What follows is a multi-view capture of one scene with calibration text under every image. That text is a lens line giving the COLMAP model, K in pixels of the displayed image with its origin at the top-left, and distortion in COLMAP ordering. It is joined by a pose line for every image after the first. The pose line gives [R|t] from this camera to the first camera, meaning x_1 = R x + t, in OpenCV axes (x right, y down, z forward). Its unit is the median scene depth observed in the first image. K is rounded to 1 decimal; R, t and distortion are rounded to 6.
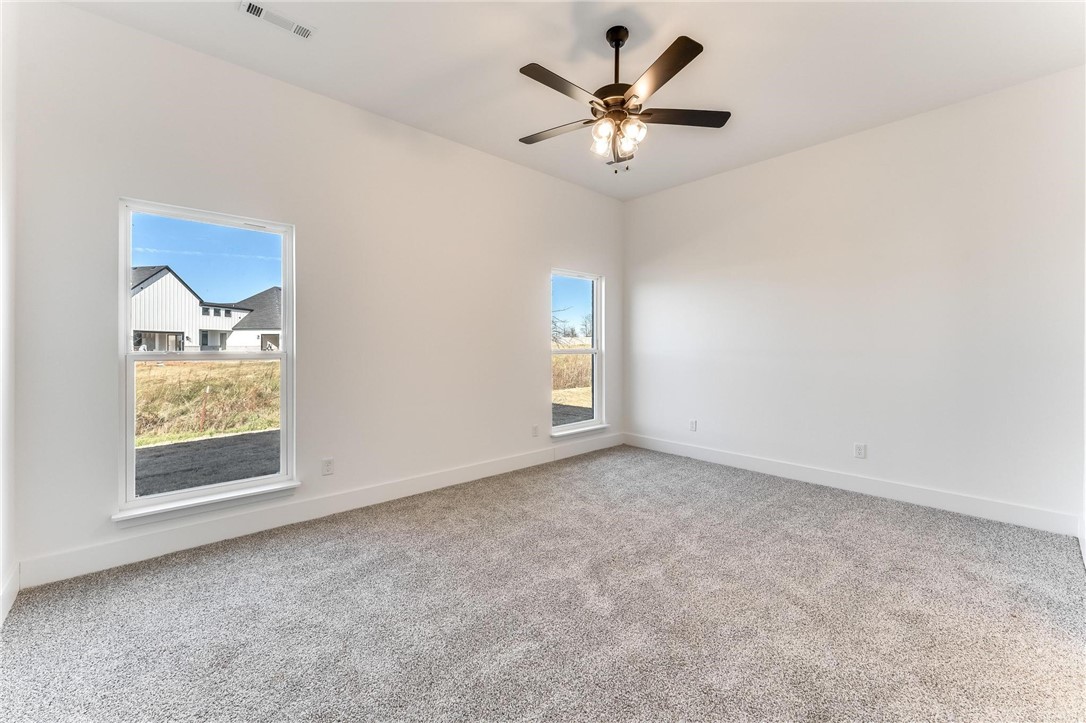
lens RADIAL K [[437.5, 0, 545.4], [0, 437.5, 353.8], [0, 0, 1]] dist [0.000049, -0.000301]
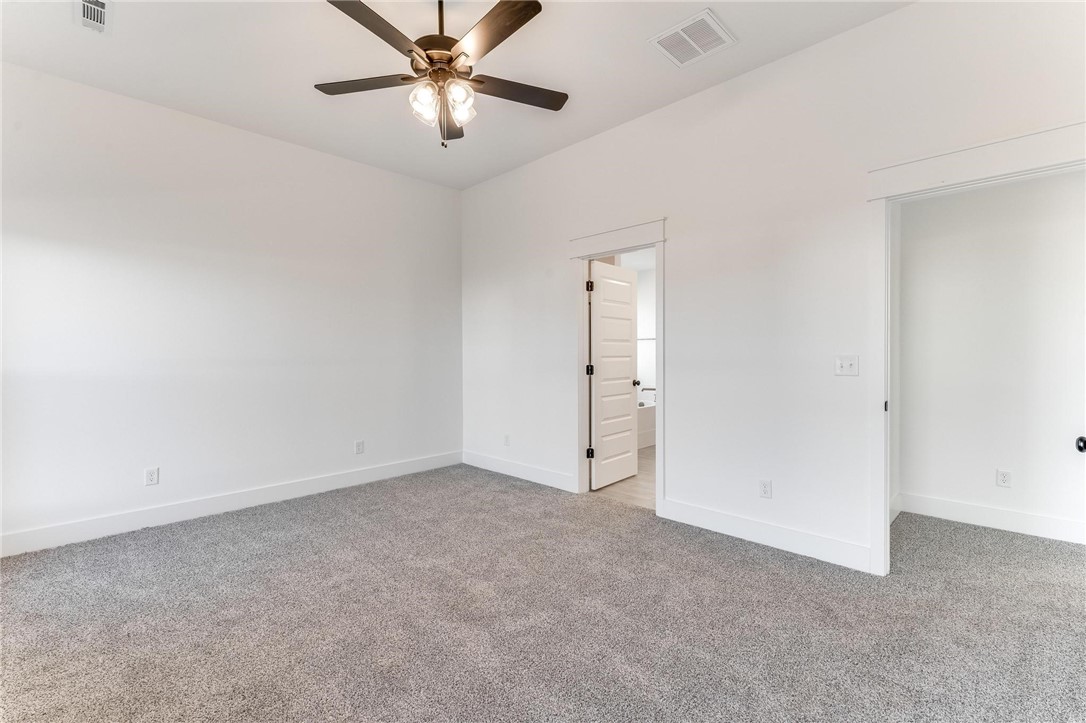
lens RADIAL K [[467.8, 0, 543.0], [0, 467.8, 361.5], [0, 0, 1]] dist [-0.000917, -0.000059]
pose [[-0.043705, -0.017500, 0.998891, -0.741378], [0.022847, 0.999568, 0.018512, -0.015534], [-0.998783, 0.023631, -0.043286, 0.844213]]
